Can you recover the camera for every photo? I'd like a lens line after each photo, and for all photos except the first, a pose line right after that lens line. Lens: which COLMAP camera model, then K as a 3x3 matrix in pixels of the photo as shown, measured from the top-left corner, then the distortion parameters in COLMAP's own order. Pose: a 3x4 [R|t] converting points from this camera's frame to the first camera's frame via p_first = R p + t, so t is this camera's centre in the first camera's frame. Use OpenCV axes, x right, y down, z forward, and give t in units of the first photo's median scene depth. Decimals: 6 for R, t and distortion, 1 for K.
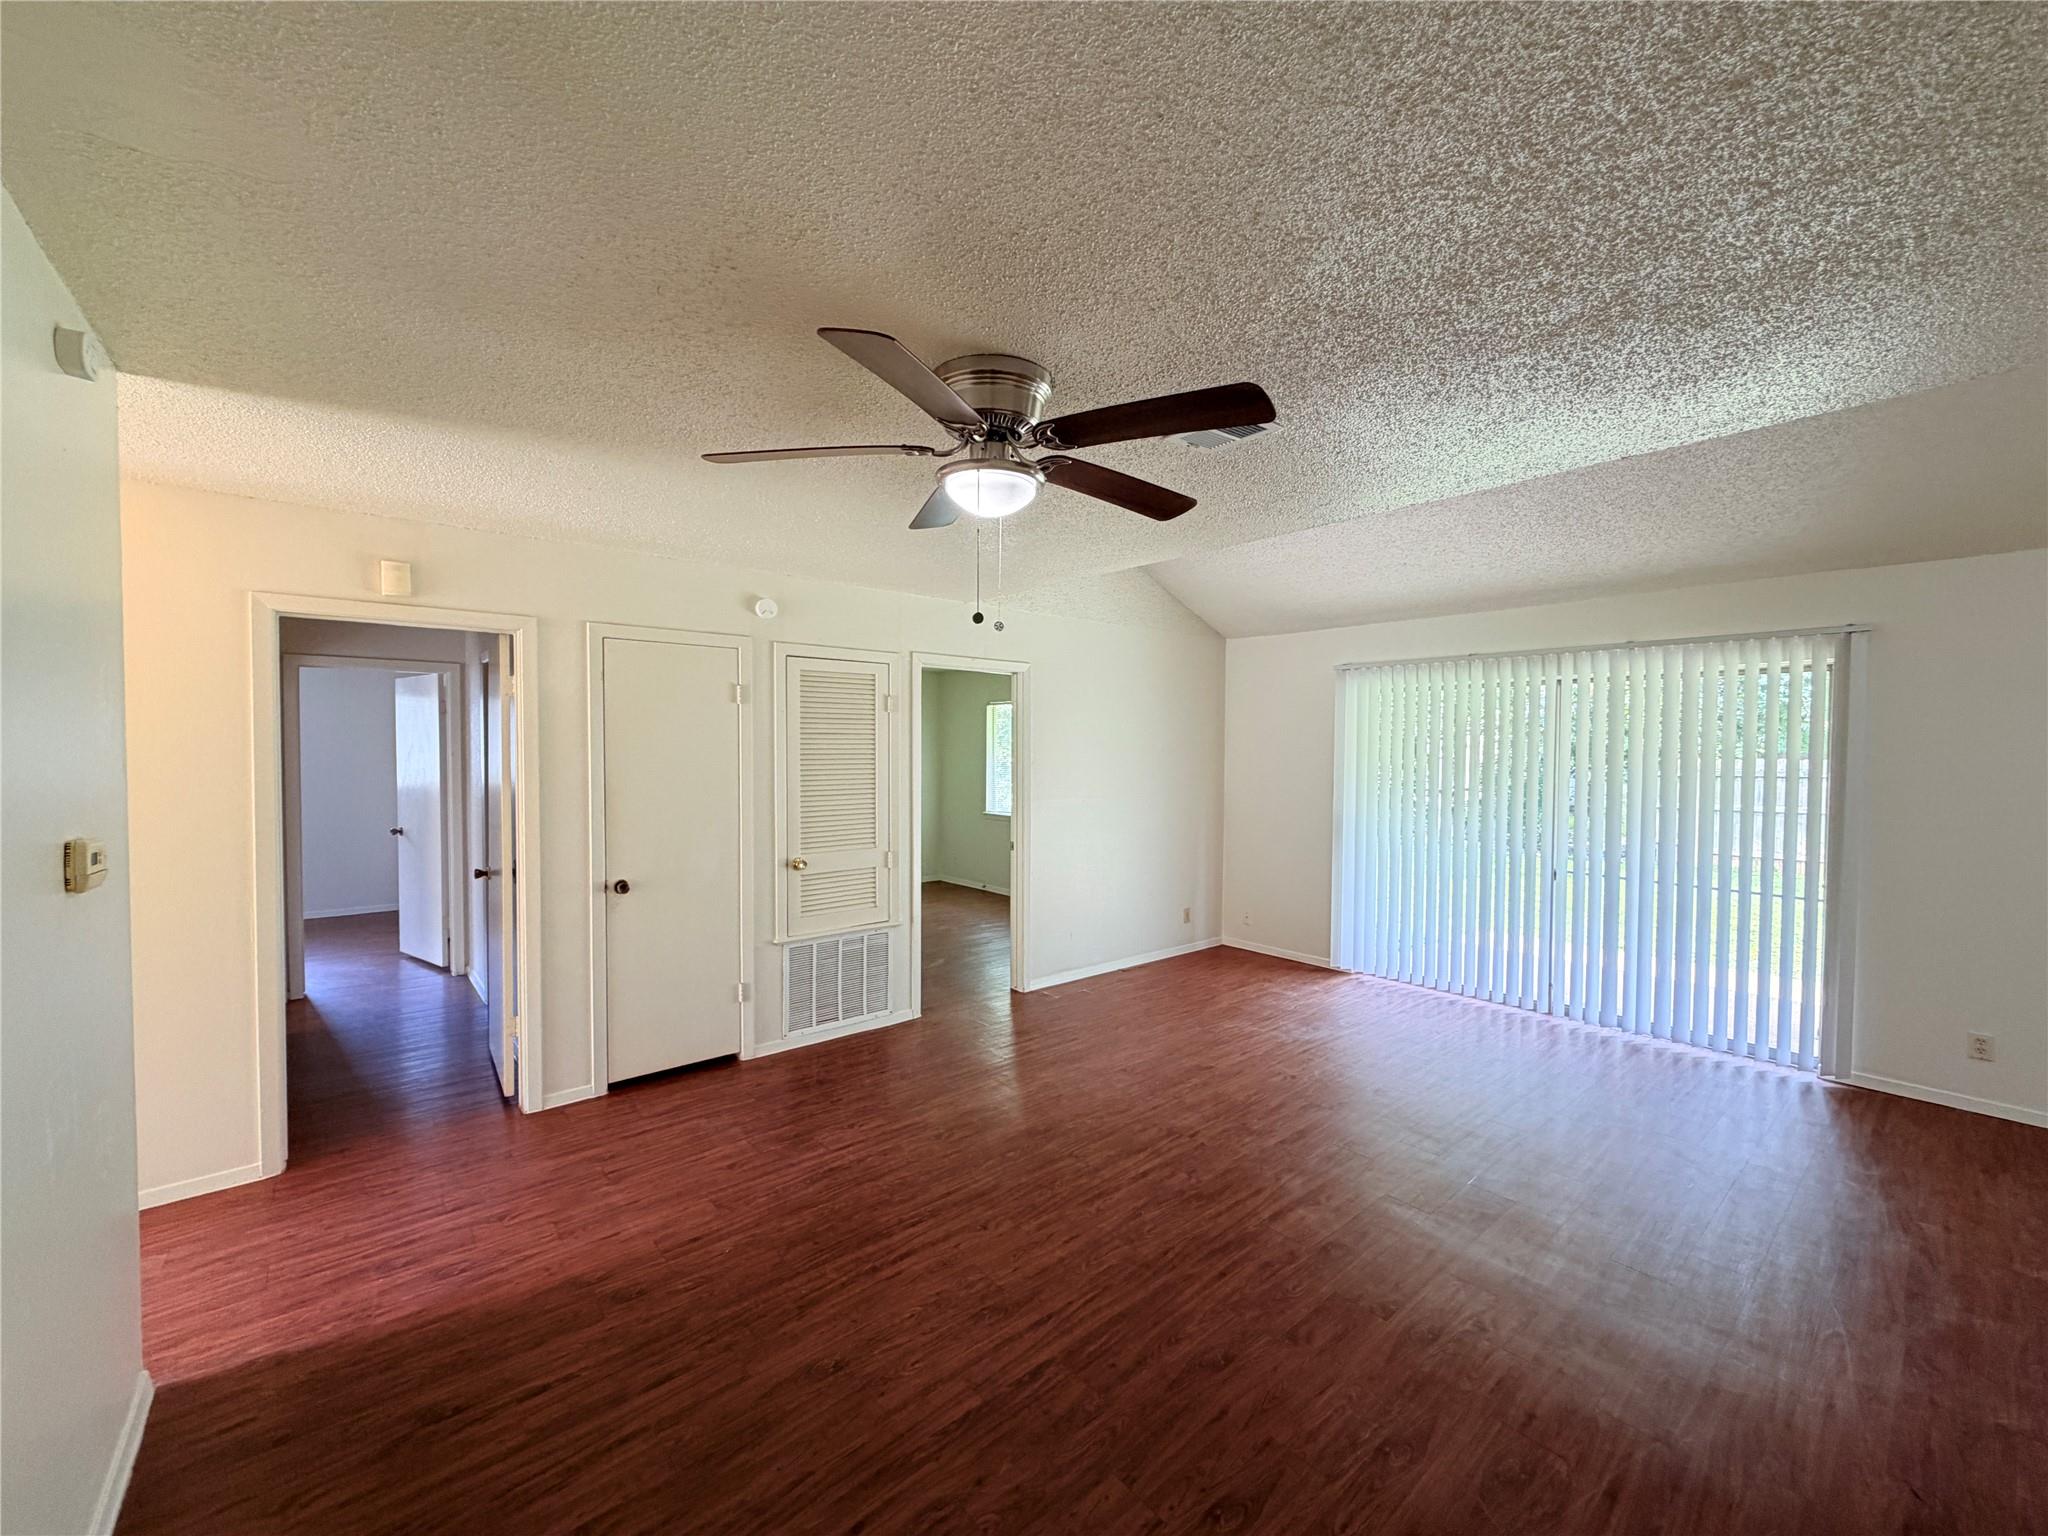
lens RADIAL K [[818.0, 0, 1015.5], [0, 818.0, 768.9], [0, 0, 1]] dist [-0.001489, 0.000827]
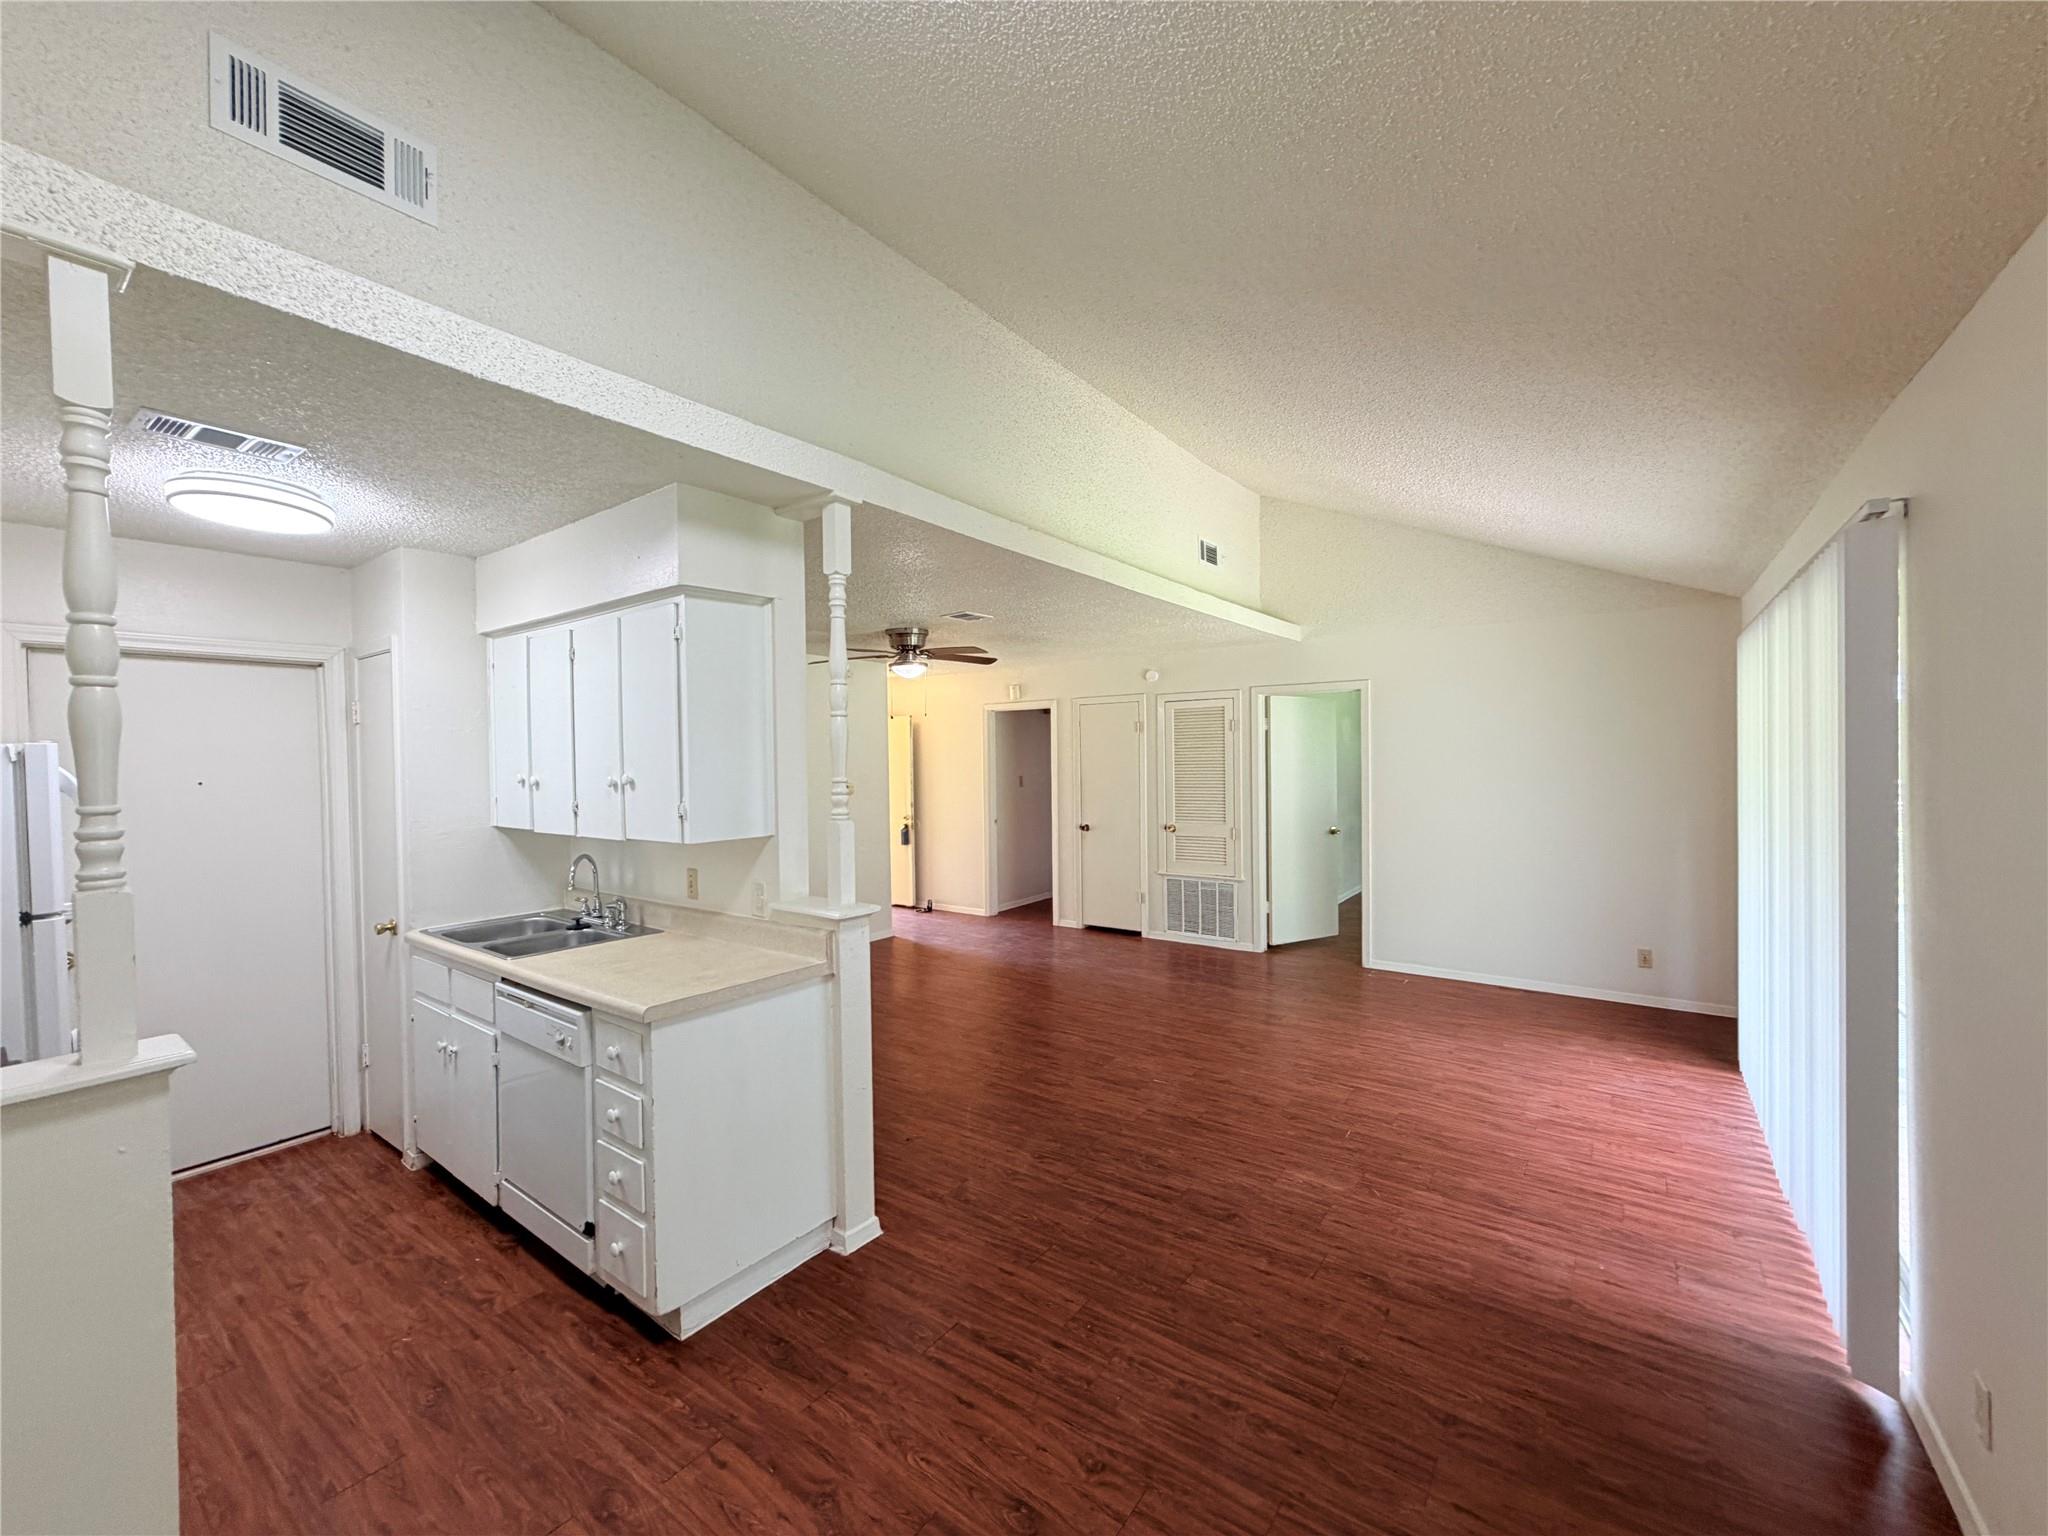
lens RADIAL K [[818.0, 0, 1021.7], [0, 818.0, 769.1], [0, 0, 1]] dist [-0.001489, 0.000827]
pose [[0.235435, 0.006360, -0.971869, 1.221497], [-0.009098, 0.999949, 0.004340, -0.006250], [0.971847, 0.007820, 0.235481, 0.315315]]
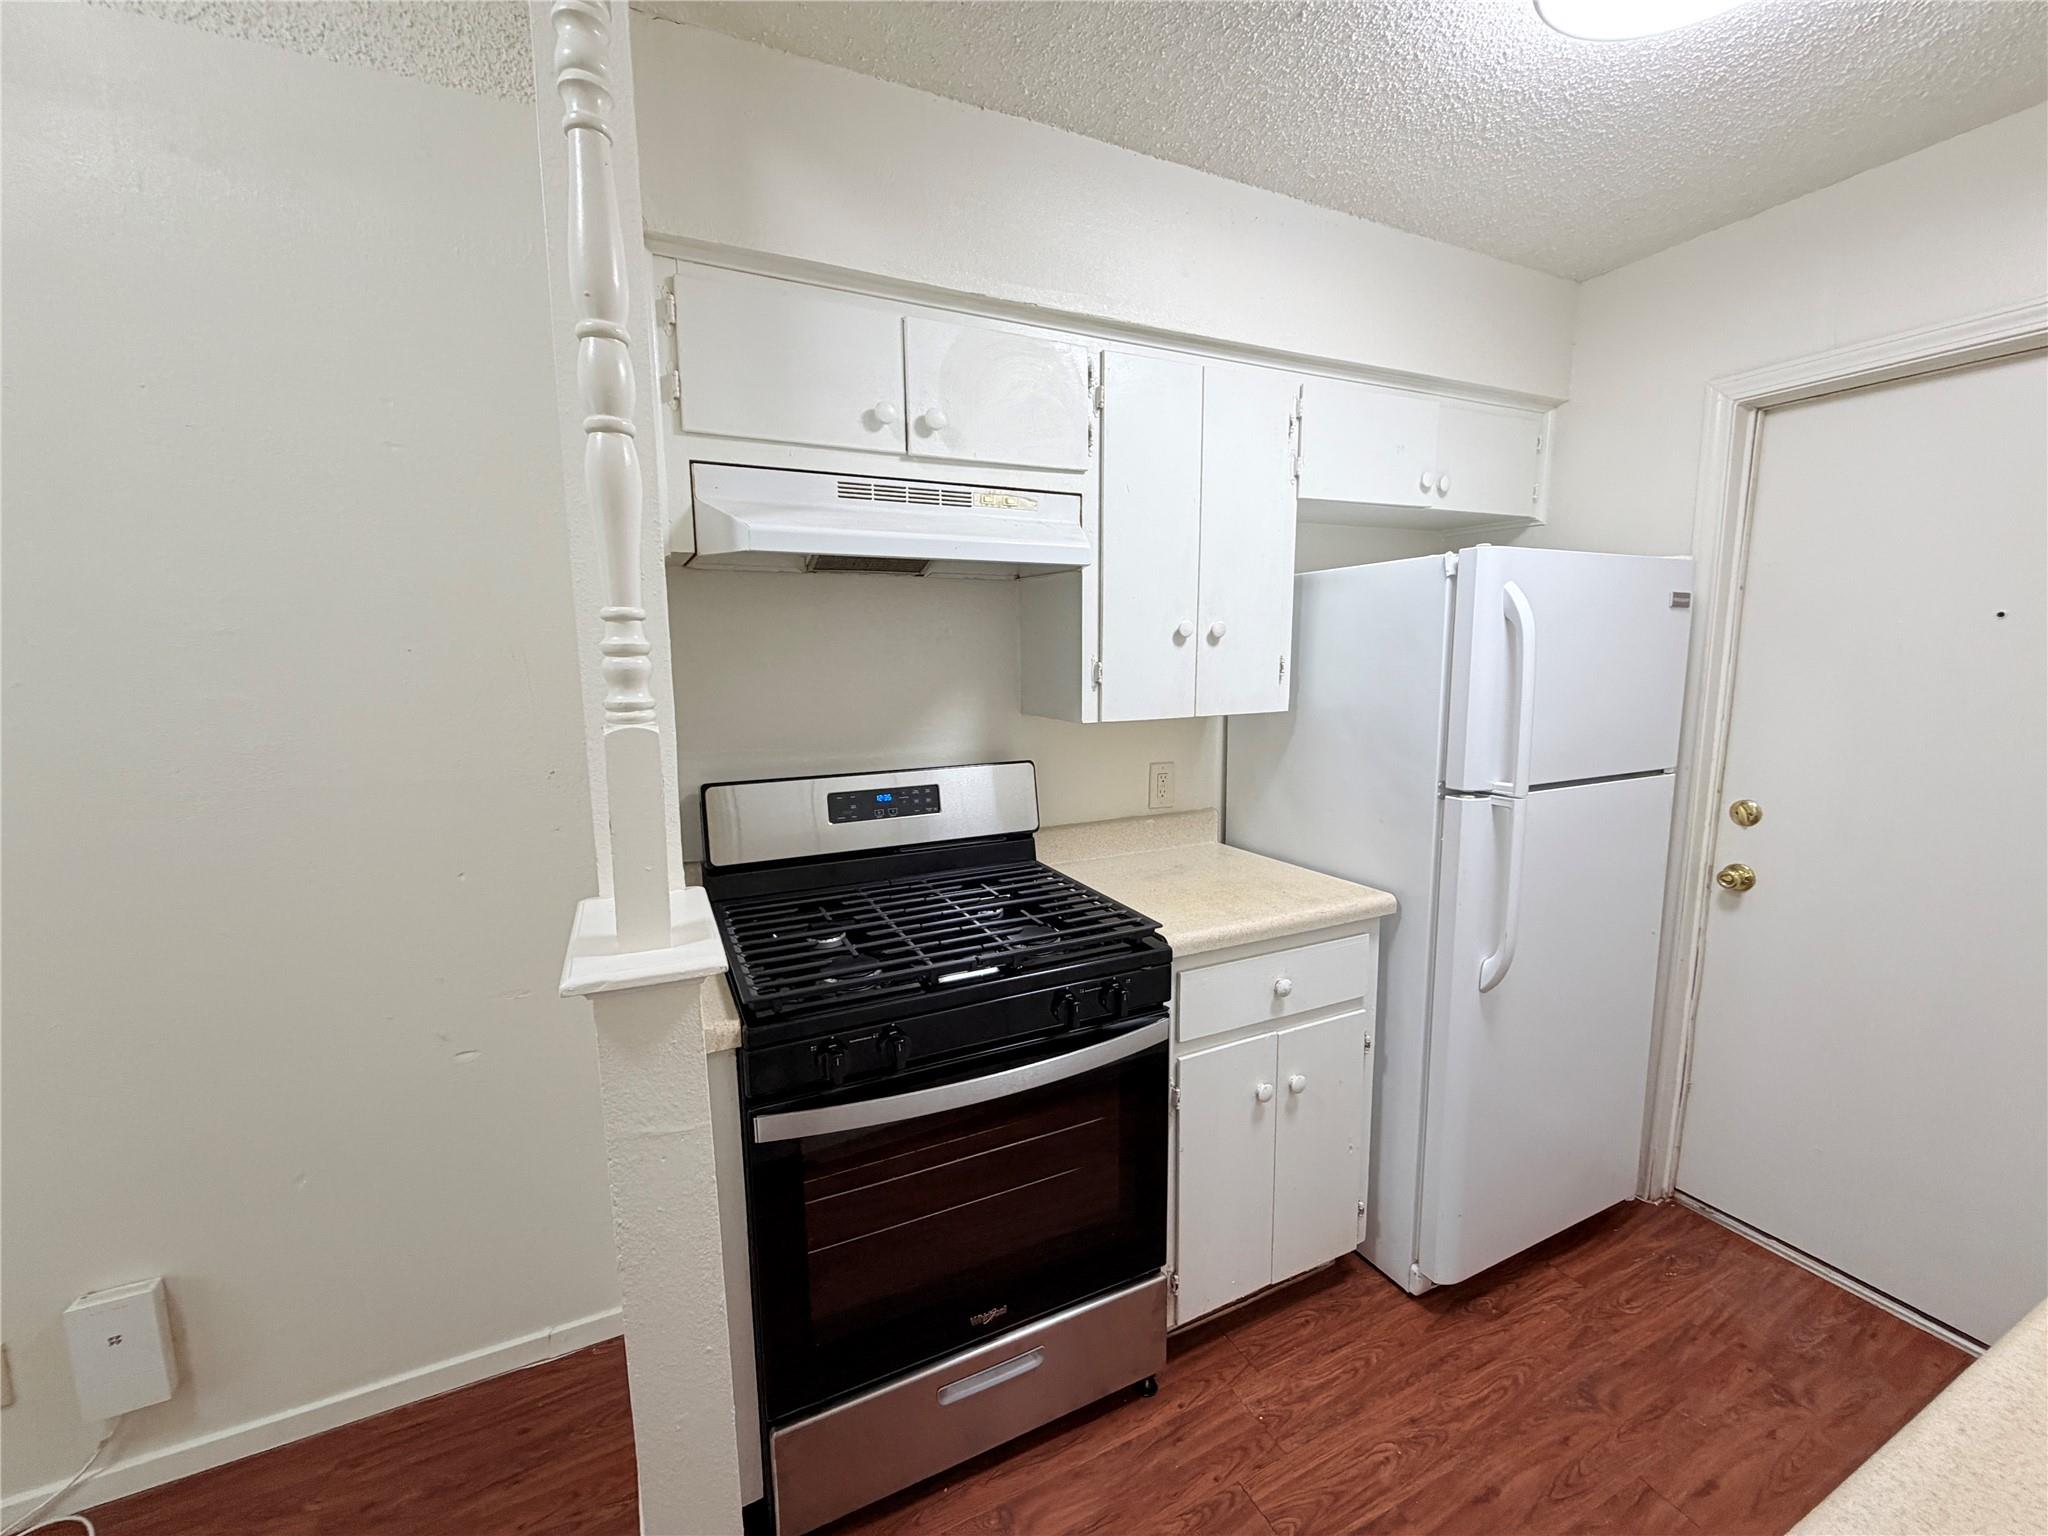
lens RADIAL K [[818.0, 0, 1018.7], [0, 818.0, 769.2], [0, 0, 1]] dist [-0.001489, 0.000827]
pose [[-0.969265, -0.032469, 0.243866, 0.663738], [0.009330, 0.985688, 0.168321, 0.019300], [-0.245841, 0.165423, -0.955090, 0.241412]]
